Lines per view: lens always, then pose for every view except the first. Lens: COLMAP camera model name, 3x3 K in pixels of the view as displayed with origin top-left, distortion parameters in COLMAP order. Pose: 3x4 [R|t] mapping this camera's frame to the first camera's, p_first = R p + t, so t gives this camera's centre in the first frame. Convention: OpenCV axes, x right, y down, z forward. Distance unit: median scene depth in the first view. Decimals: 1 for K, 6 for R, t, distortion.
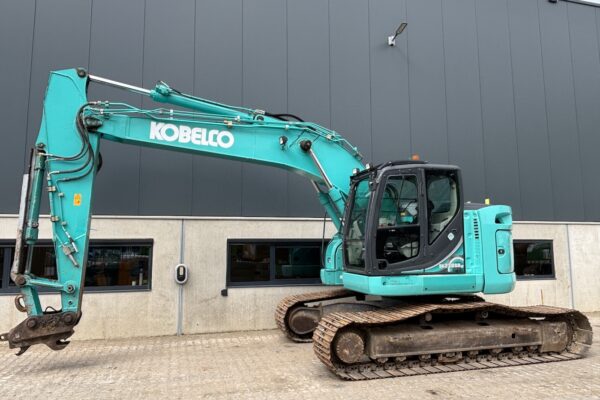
lens RADIAL K [[437.8, 0, 294.4], [0, 437.8, 202.1], [0, 0, 1]] dist [0.017595, -0.019480]
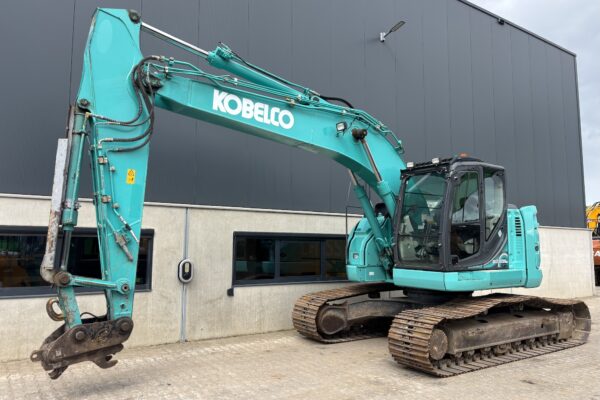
lens RADIAL K [[453.6, 0, 285.7], [0, 453.6, 205.1], [0, 0, 1]] dist [0.015742, 0.000644]
pose [[0.949084, 0.041406, 0.312290, -0.467712], [-0.045412, 0.998953, 0.005562, 0.027757], [-0.311733, -0.019461, 0.949970, 0.129593]]
